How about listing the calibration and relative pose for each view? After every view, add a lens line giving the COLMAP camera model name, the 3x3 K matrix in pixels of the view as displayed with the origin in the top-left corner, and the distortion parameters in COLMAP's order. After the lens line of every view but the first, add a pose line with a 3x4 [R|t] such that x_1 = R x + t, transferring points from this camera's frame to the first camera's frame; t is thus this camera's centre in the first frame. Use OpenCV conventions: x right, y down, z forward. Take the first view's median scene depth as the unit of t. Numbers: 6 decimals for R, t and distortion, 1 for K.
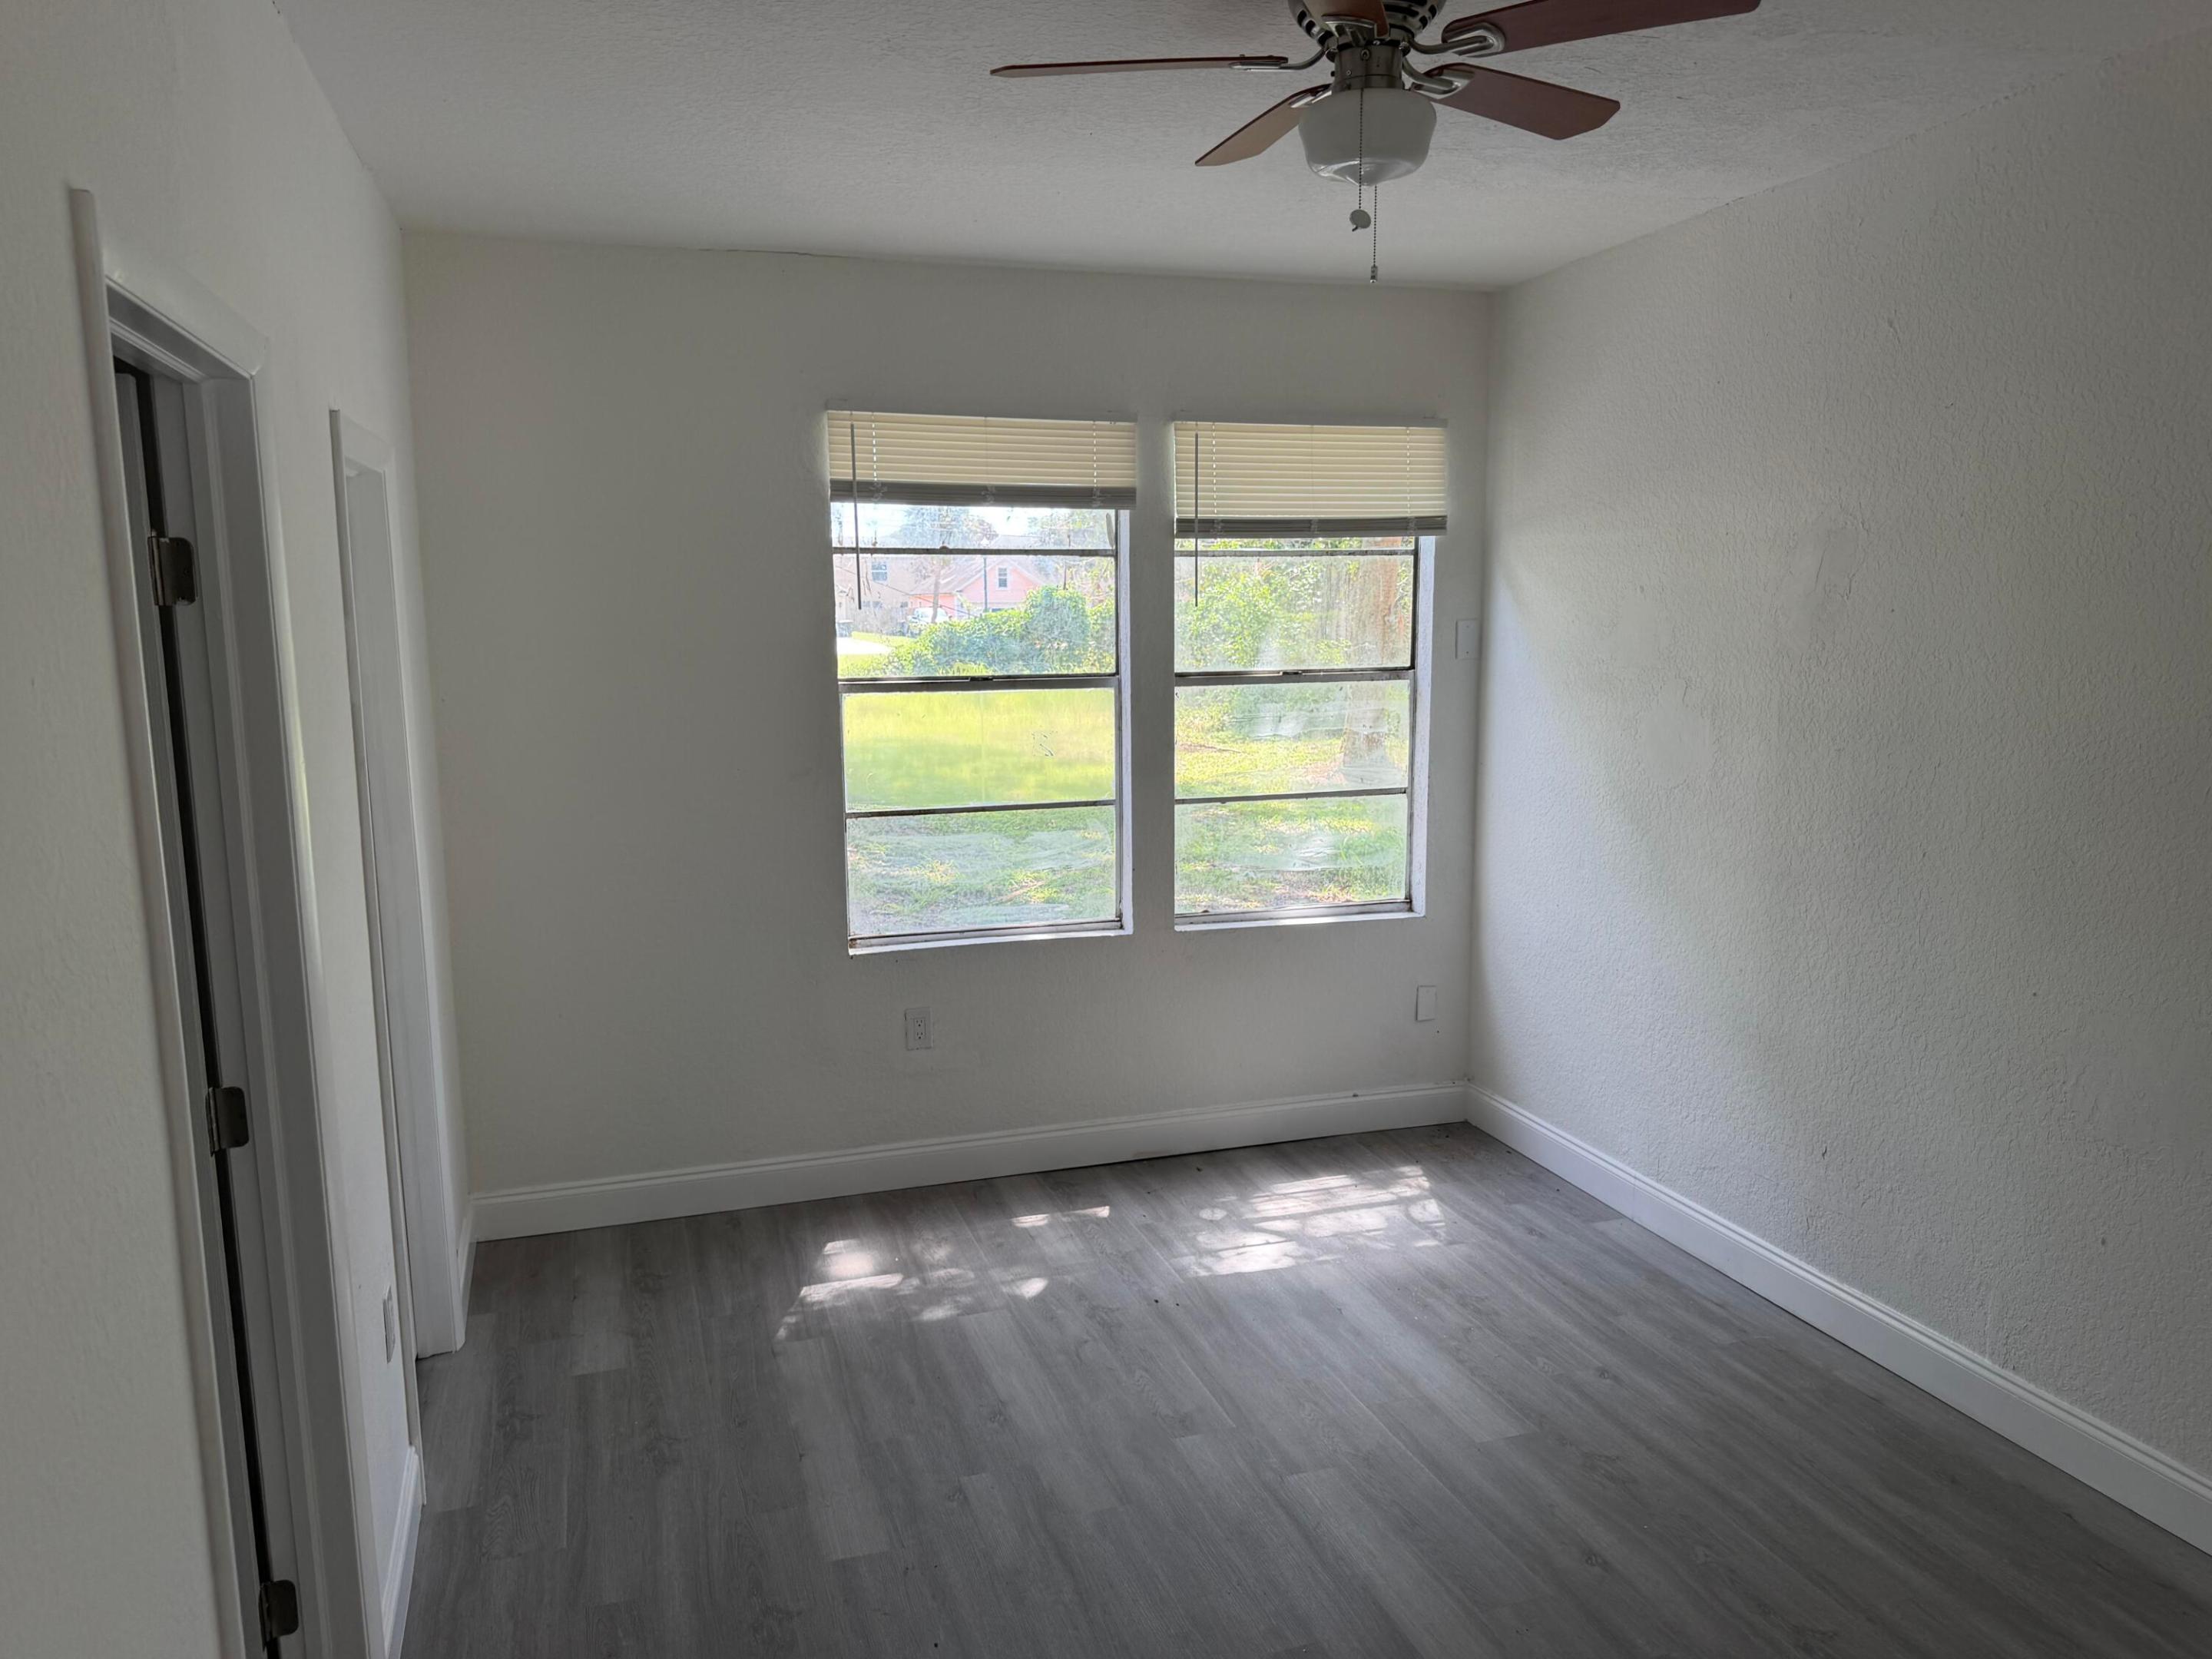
lens RADIAL K [[1556.1, 0, 1104.3], [0, 1556.1, 840.4], [0, 0, 1]] dist [0.168023, -0.306848]
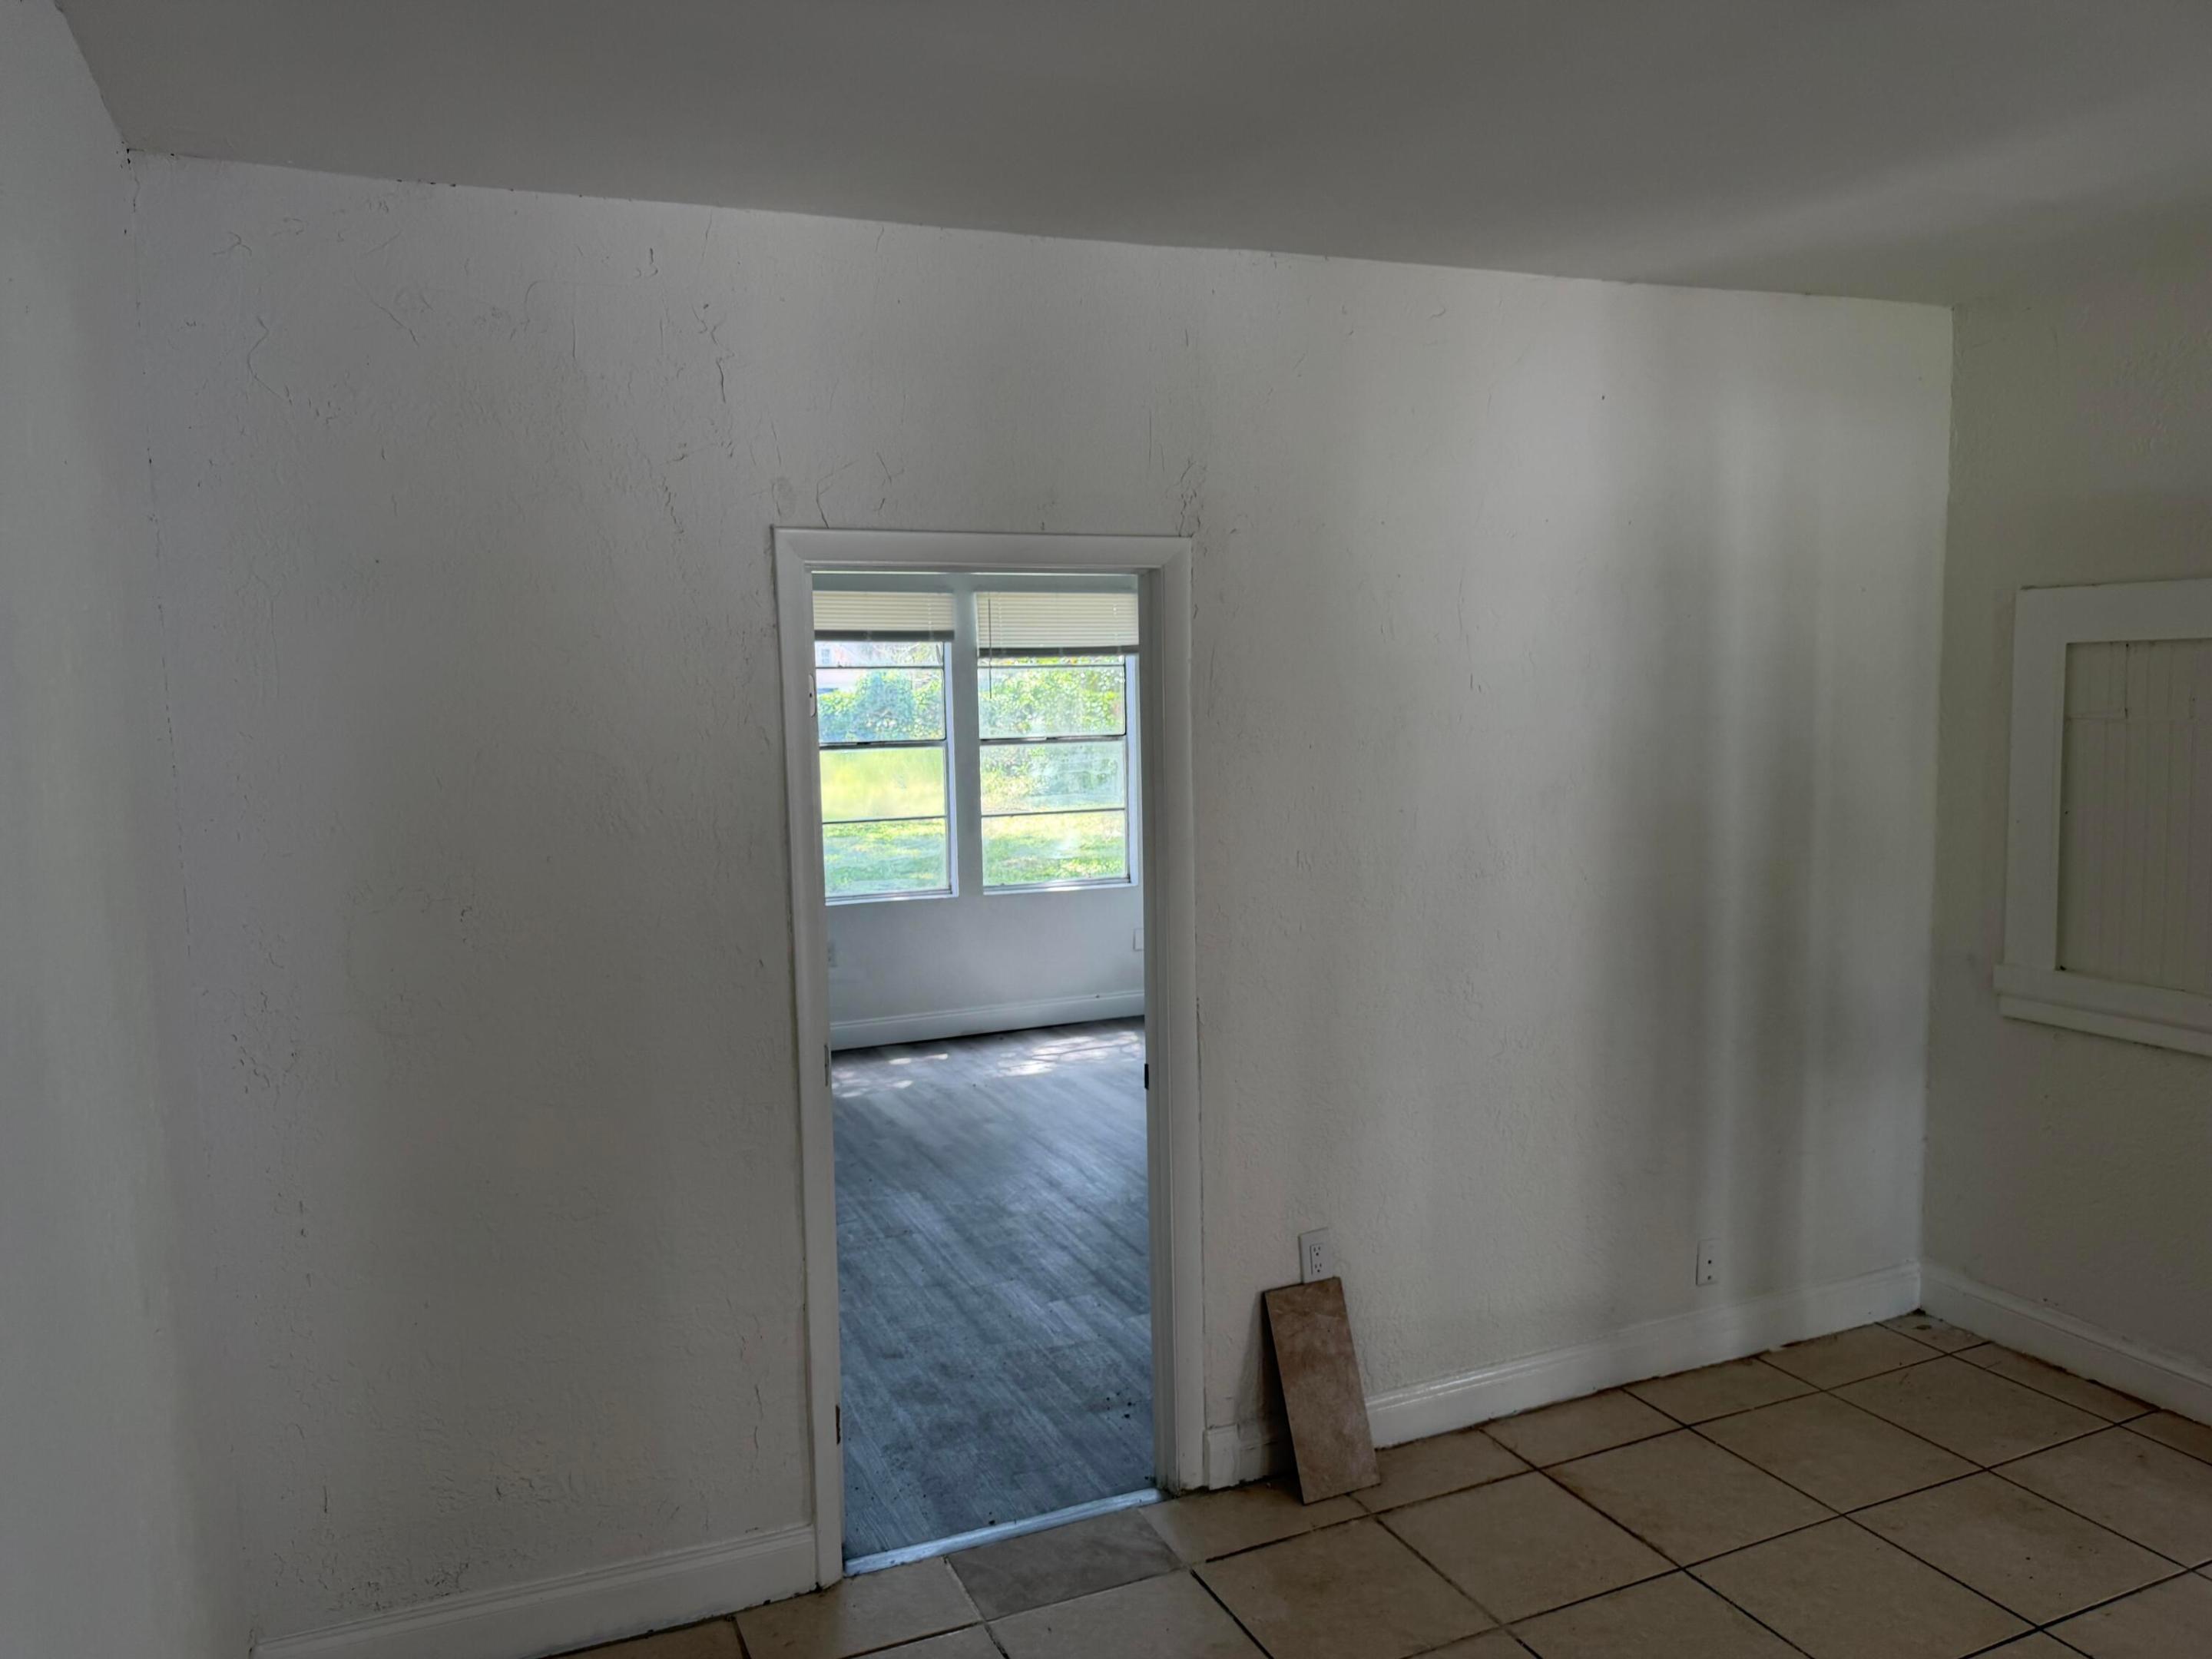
lens RADIAL K [[1561.1, 0, 1095.6], [0, 1561.1, 835.8], [0, 0, 1]] dist [0.005093, -0.012021]
pose [[0.994209, -0.017579, 0.106020, -0.011071], [0.023039, 0.998458, -0.050498, 0.088043], [-0.104968, 0.052648, 0.993081, -0.697961]]
